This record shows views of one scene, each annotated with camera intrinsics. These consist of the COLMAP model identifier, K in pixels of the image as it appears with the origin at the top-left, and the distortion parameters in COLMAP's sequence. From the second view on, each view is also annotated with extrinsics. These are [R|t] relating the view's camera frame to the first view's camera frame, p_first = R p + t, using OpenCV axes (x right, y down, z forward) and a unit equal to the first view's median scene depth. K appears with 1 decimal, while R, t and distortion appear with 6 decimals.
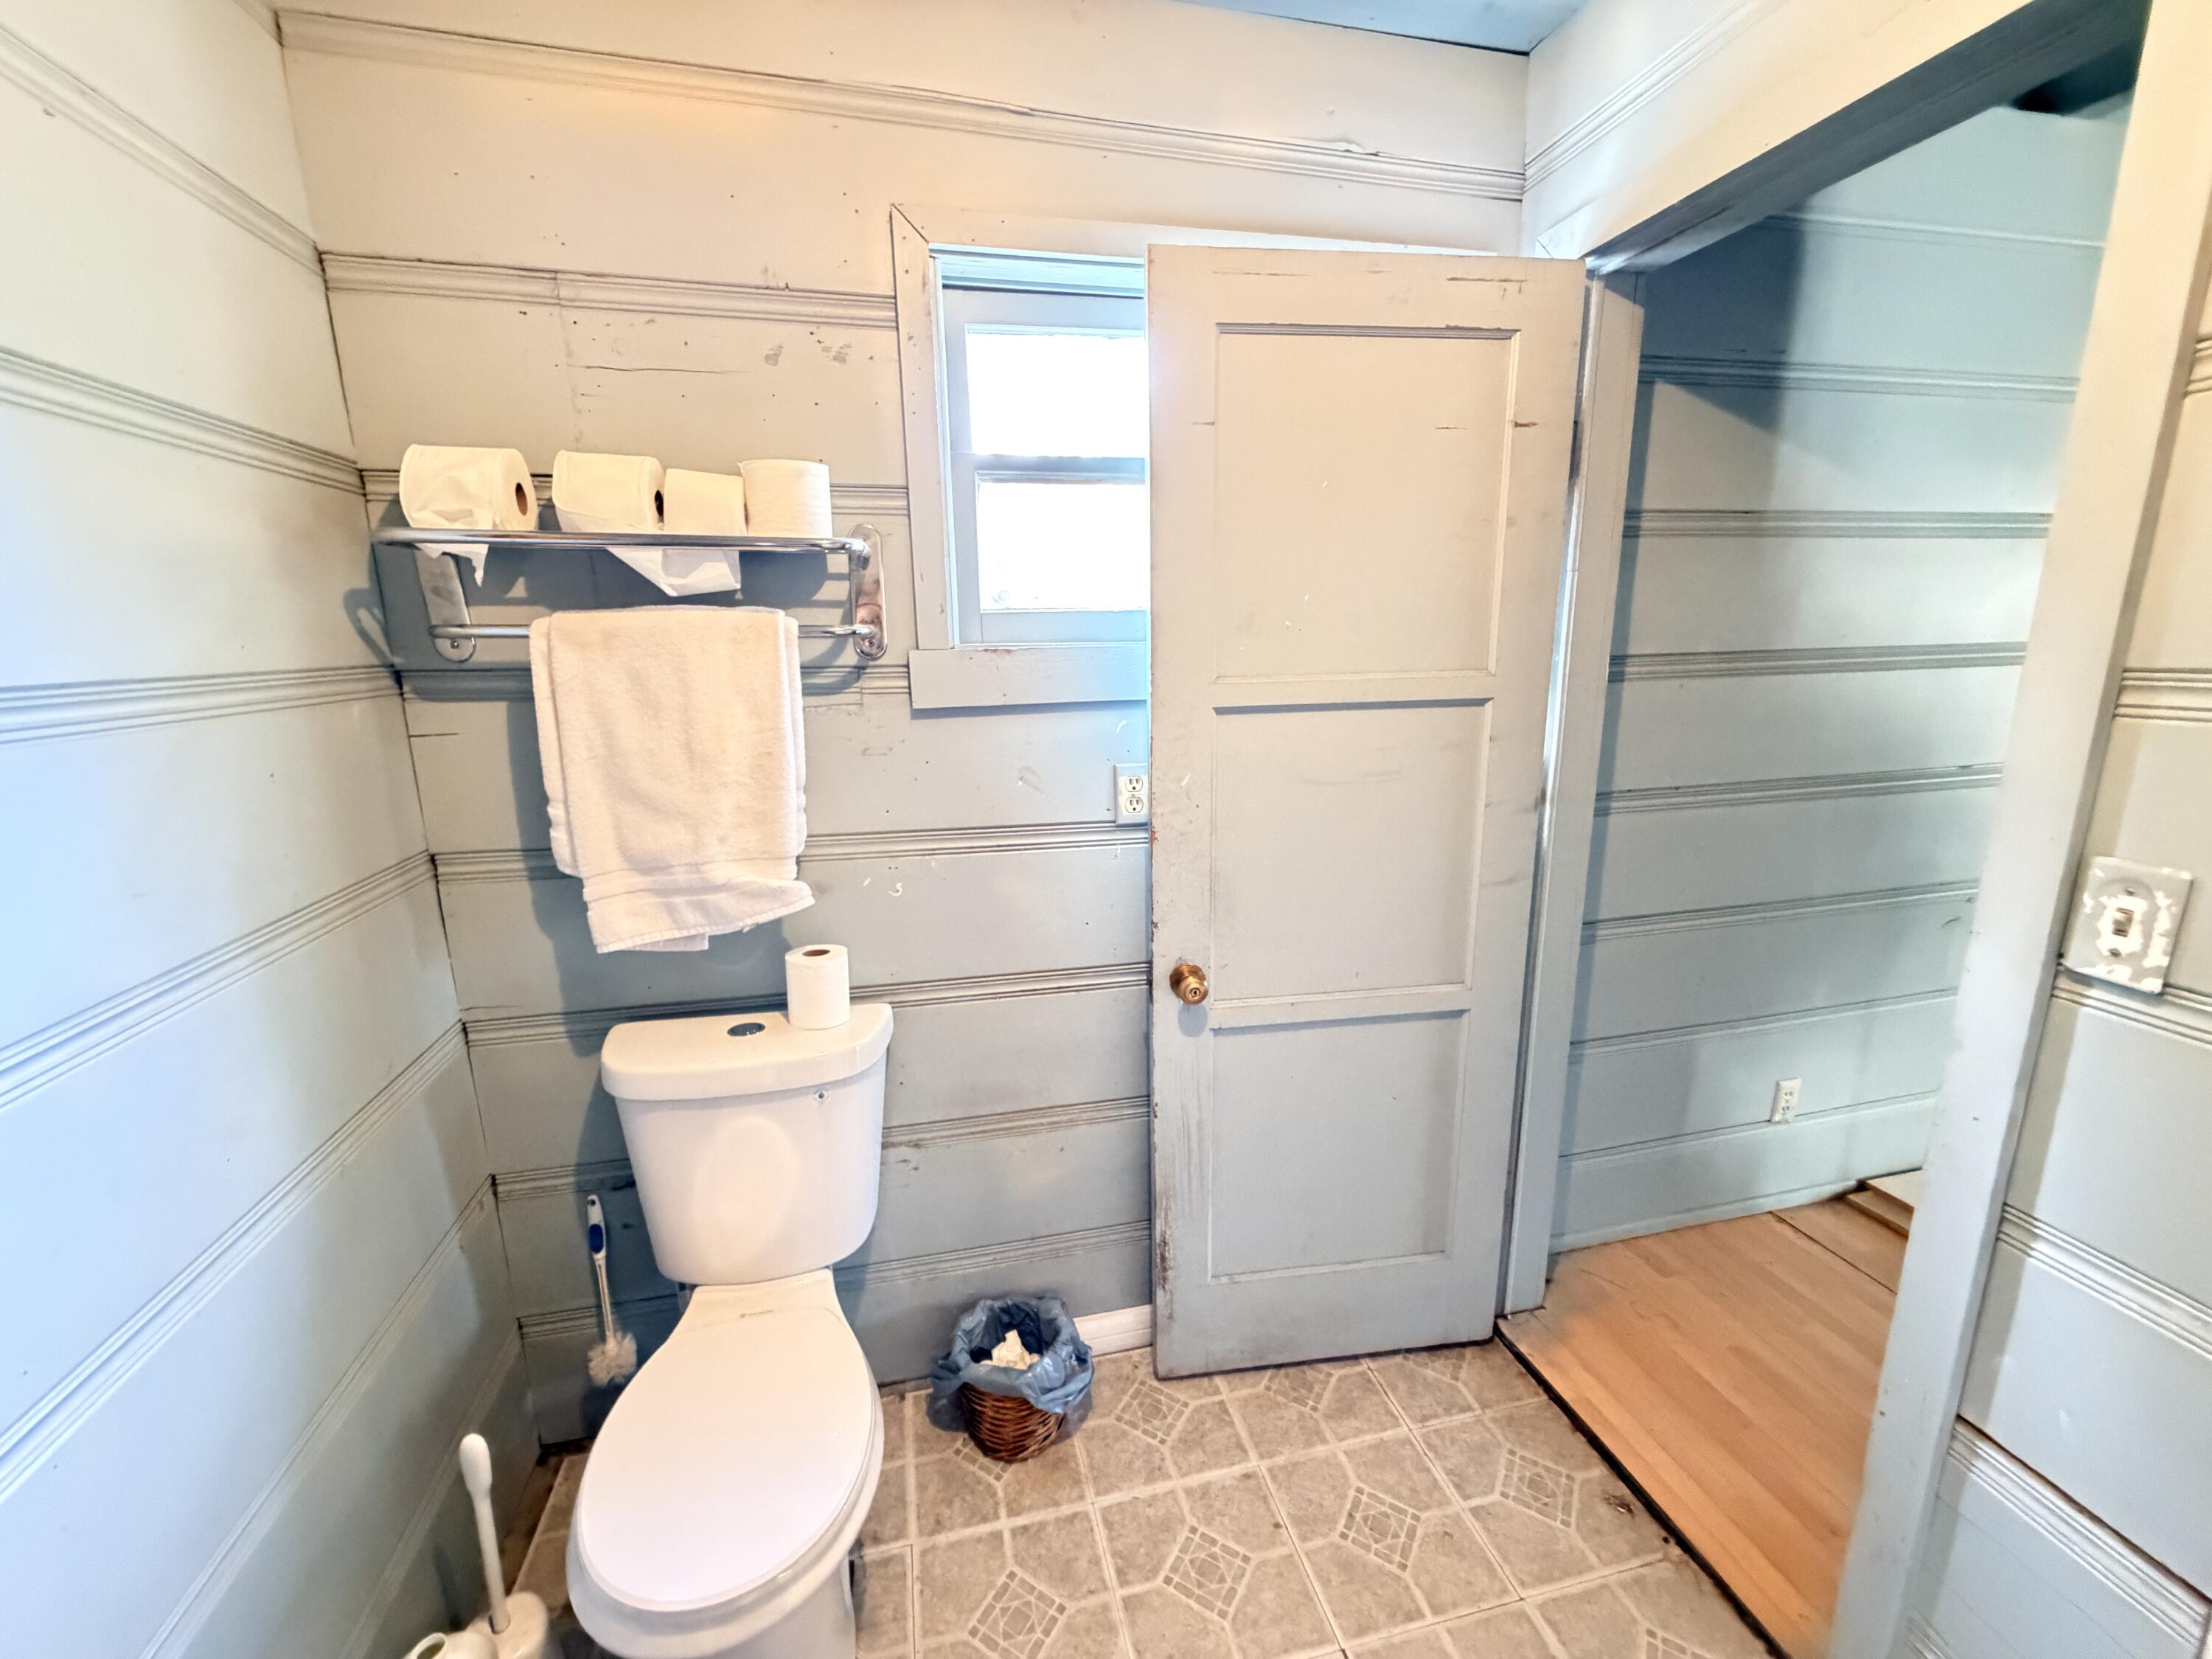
lens RADIAL K [[884.7, 0, 1098.9], [0, 884.7, 825.7], [0, 0, 1]] dist [0.001818, 0.000249]
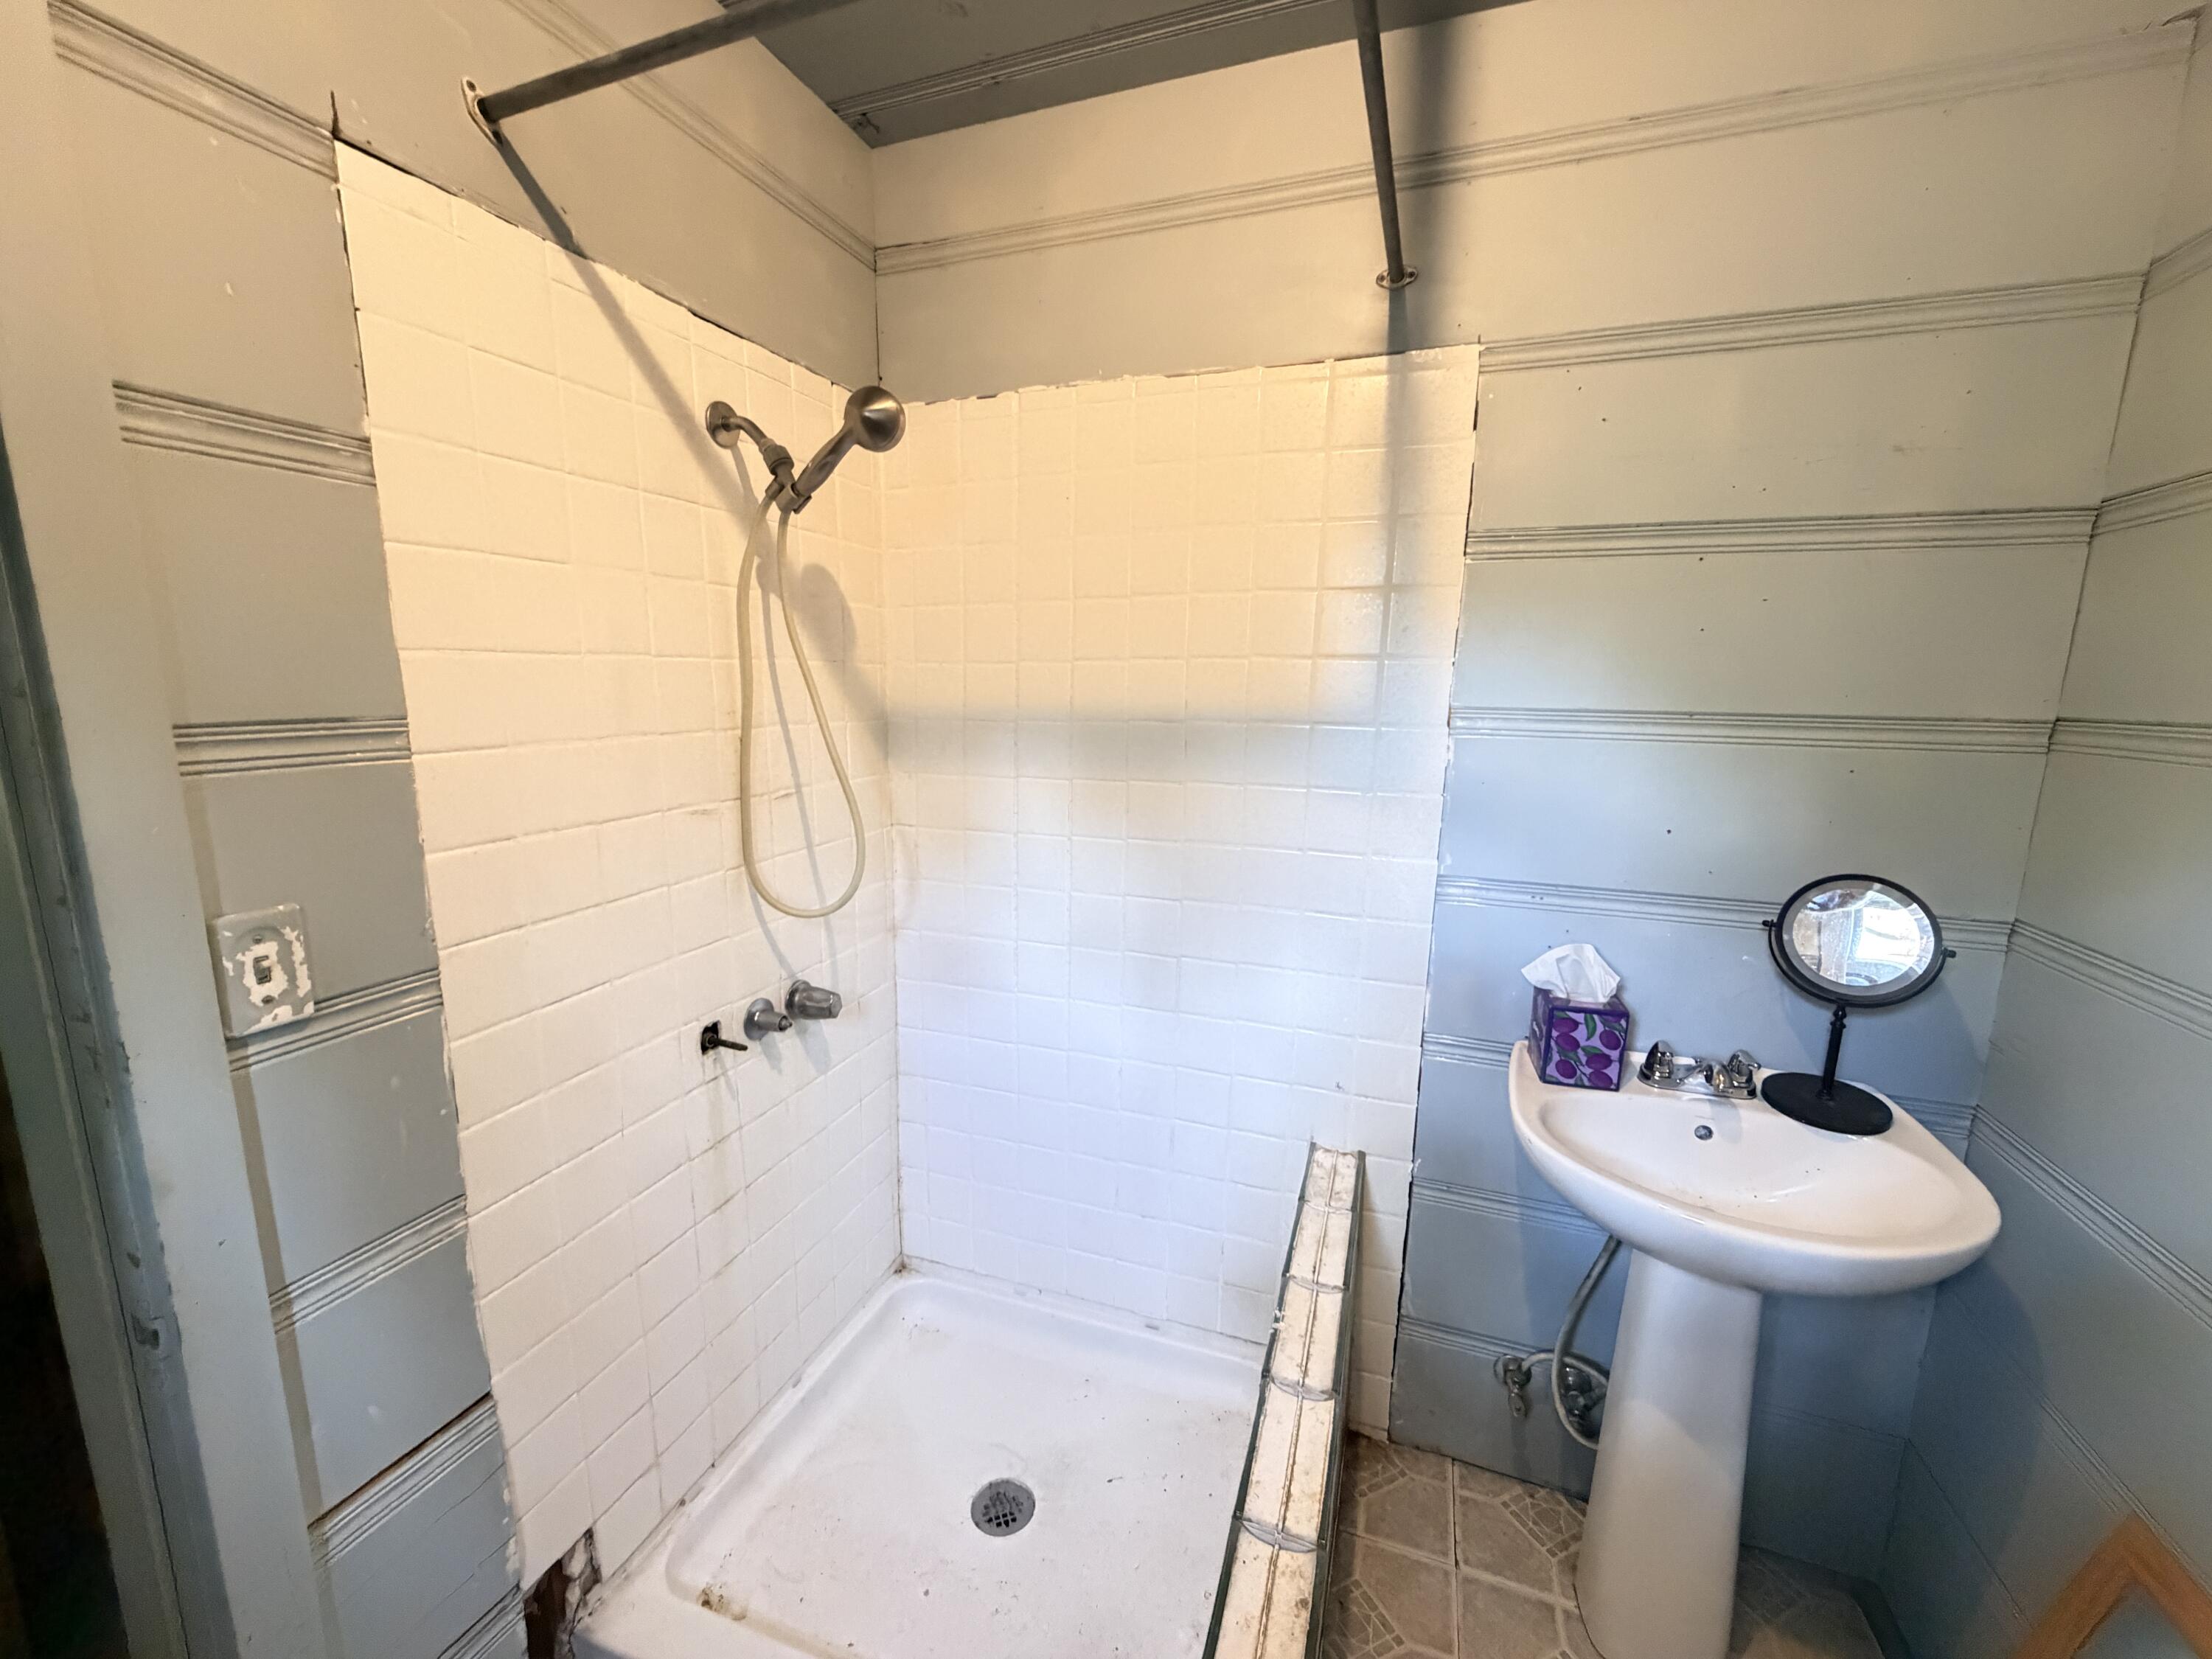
lens RADIAL K [[884.7, 0, 1095.5], [0, 884.7, 825.4], [0, 0, 1]] dist [0.001818, 0.000249]
pose [[-0.834109, -0.081258, 0.545581, -0.185755], [0.120333, 0.938461, 0.323745, -0.260769], [-0.538313, 0.335691, -0.773001, 1.214800]]
